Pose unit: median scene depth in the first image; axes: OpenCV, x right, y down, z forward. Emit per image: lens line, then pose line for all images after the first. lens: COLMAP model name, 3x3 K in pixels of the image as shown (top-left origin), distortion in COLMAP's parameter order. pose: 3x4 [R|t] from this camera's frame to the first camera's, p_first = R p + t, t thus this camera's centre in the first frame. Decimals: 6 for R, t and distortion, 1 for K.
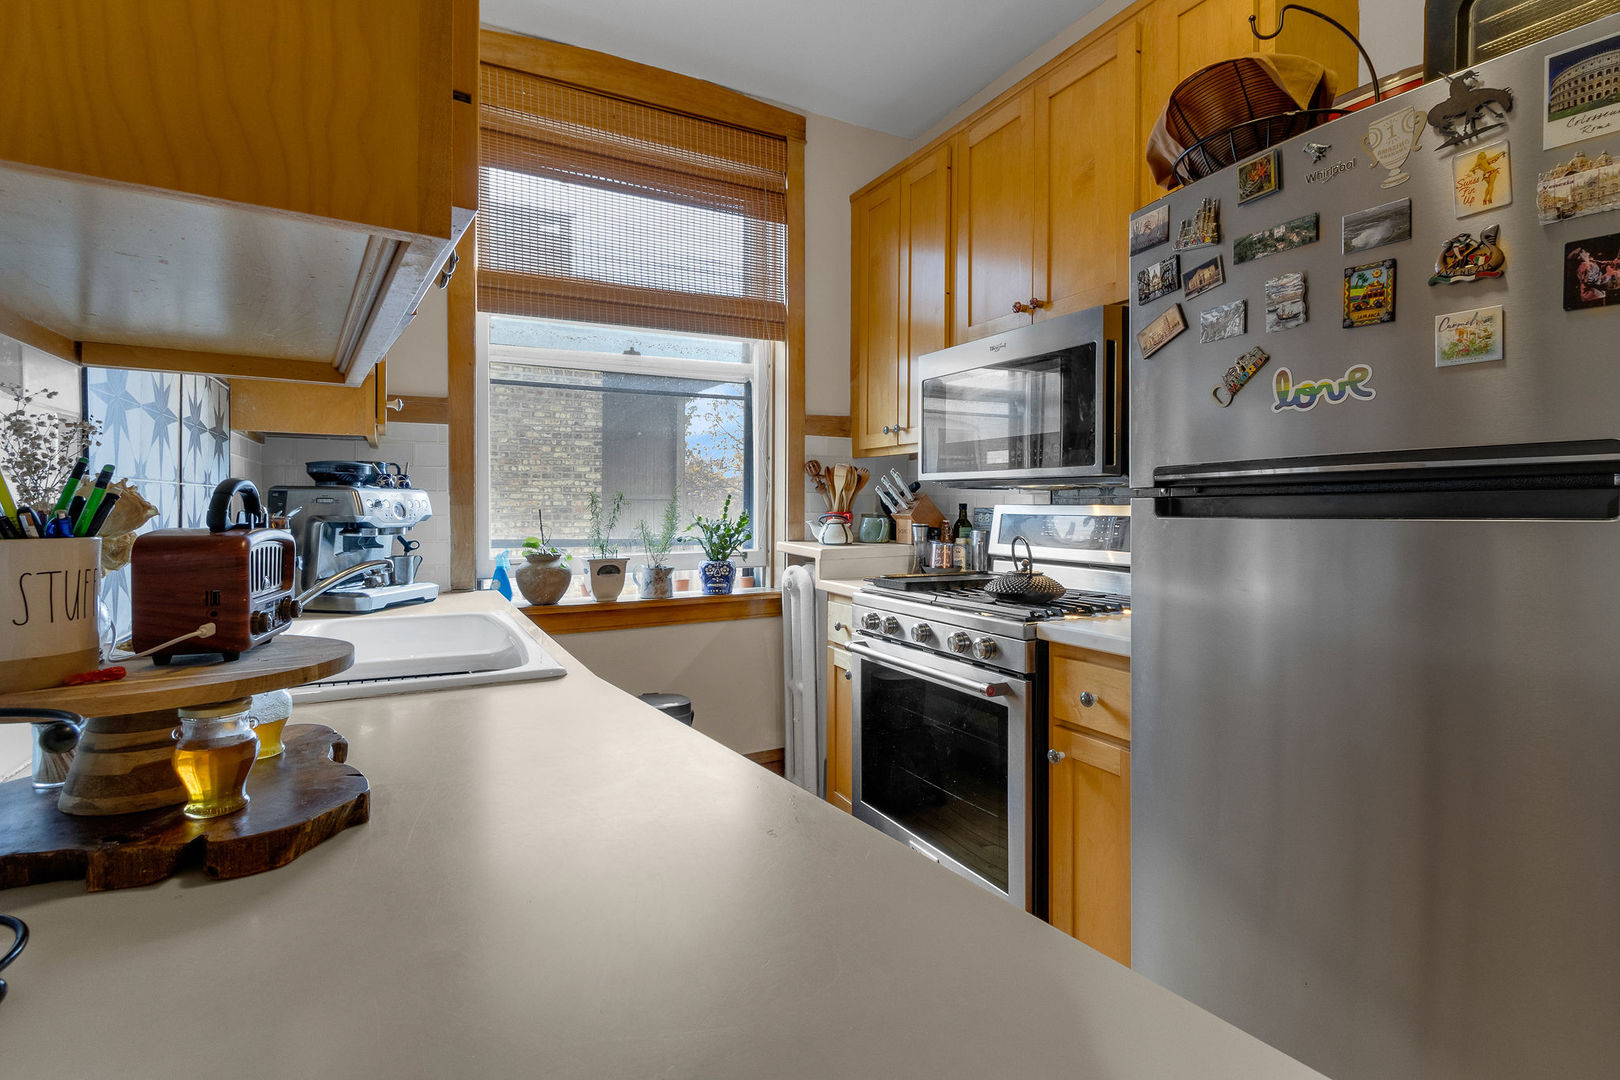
lens RADIAL K [[769.7, 0, 813.5], [0, 769.7, 516.5], [0, 0, 1]] dist [0.000765, 0.000039]
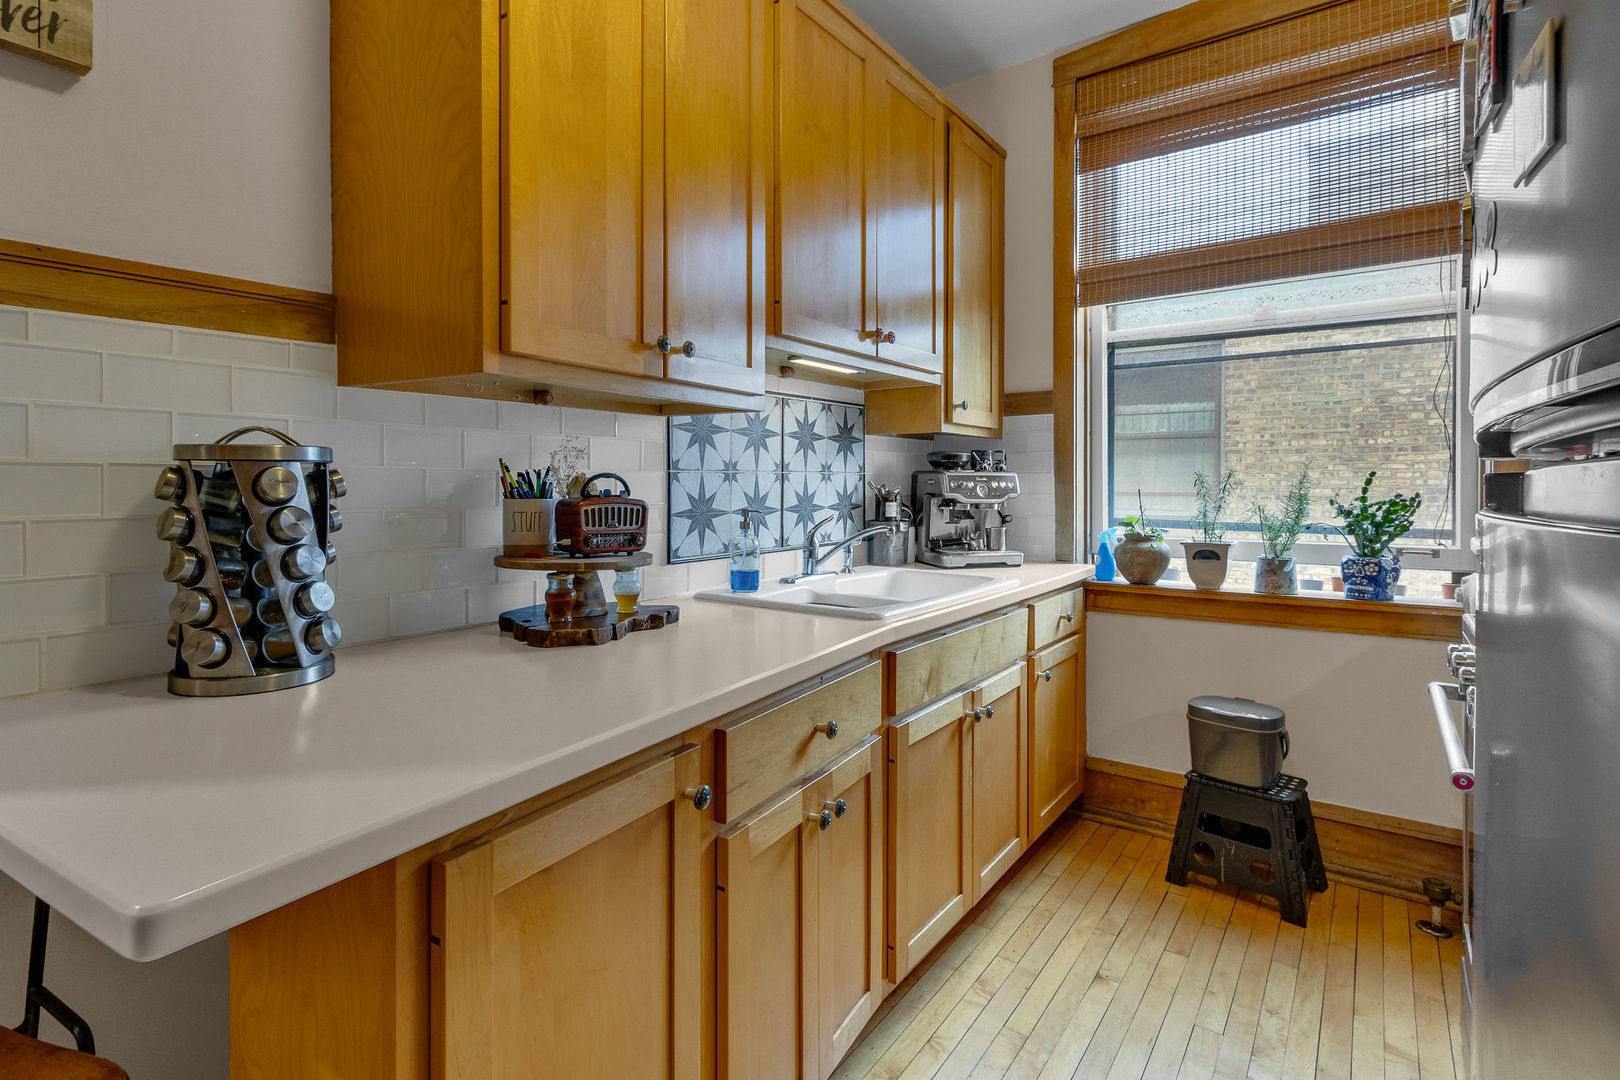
lens RADIAL K [[784.7, 0, 810.0], [0, 784.7, 530.1], [0, 0, 1]] dist [-0.000230, 0.000008]
pose [[0.428663, 0.052688, -0.901927, 0.376387], [-0.012997, 0.998554, 0.052155, -0.003940], [0.903371, -0.010635, 0.428728, 0.162103]]
